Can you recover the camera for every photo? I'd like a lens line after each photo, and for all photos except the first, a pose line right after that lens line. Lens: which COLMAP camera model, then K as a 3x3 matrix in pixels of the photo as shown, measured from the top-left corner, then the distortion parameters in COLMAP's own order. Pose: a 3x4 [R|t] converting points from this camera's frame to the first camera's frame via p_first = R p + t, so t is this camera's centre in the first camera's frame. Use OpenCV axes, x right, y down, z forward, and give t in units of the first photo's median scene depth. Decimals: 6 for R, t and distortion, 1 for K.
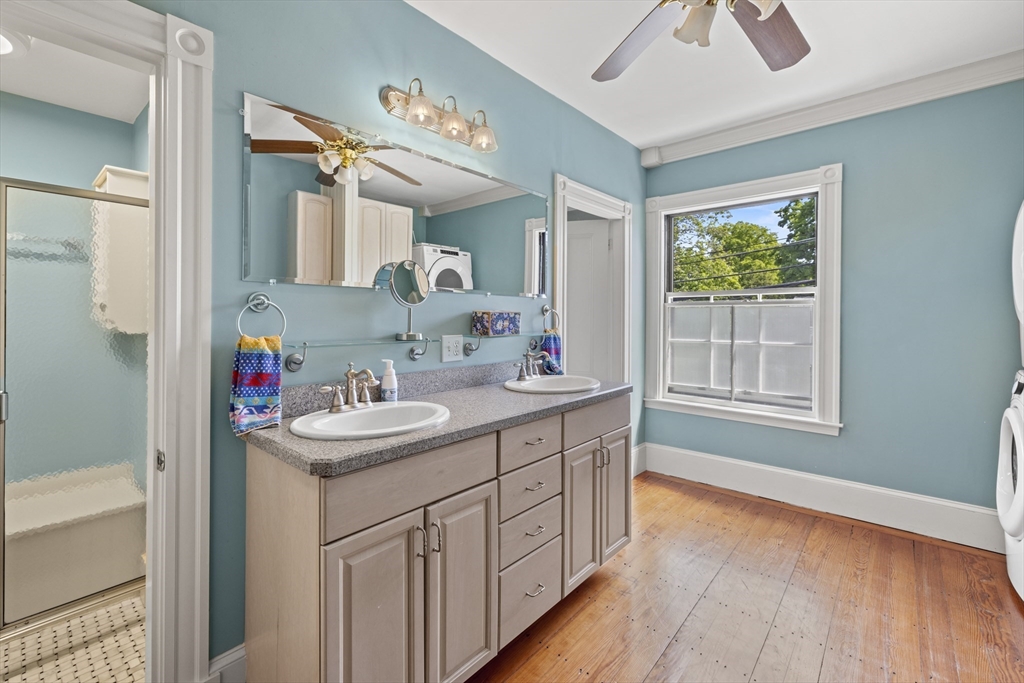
lens RADIAL K [[438.8, 0, 500.3], [0, 438.8, 318.8], [0, 0, 1]] dist [-0.001154, 0.001443]
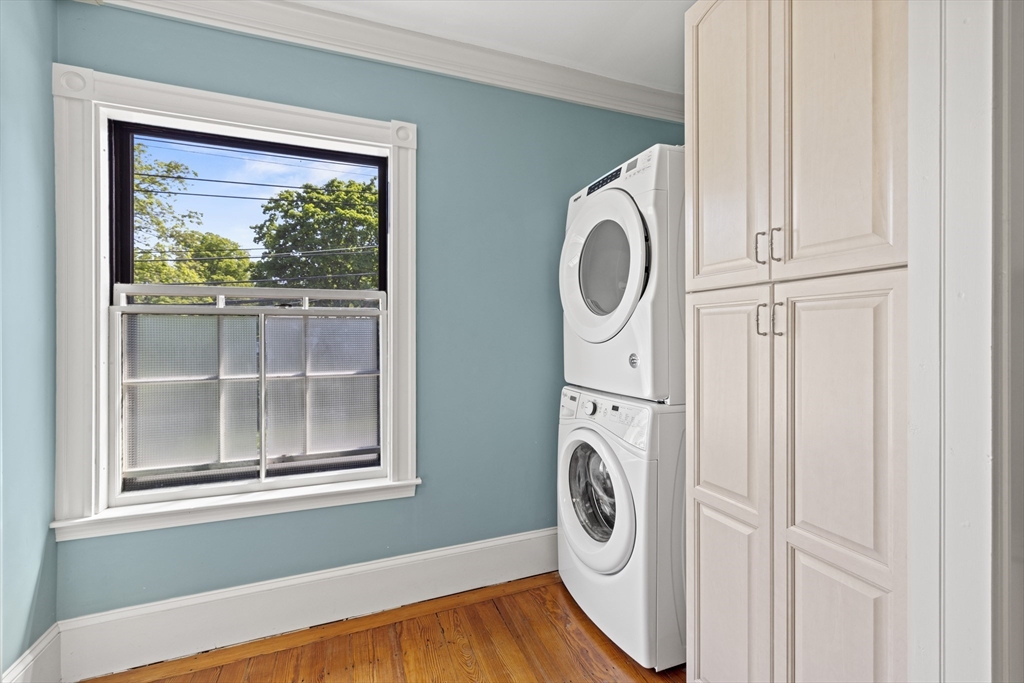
lens RADIAL K [[438.8, 0, 516.9], [0, 438.8, 336.5], [0, 0, 1]] dist [-0.001154, 0.001443]
pose [[0.446548, -0.007651, 0.894727, 0.146476], [0.005795, 0.999967, 0.005659, -0.002092], [-0.894741, 0.002658, 0.446578, 0.396218]]
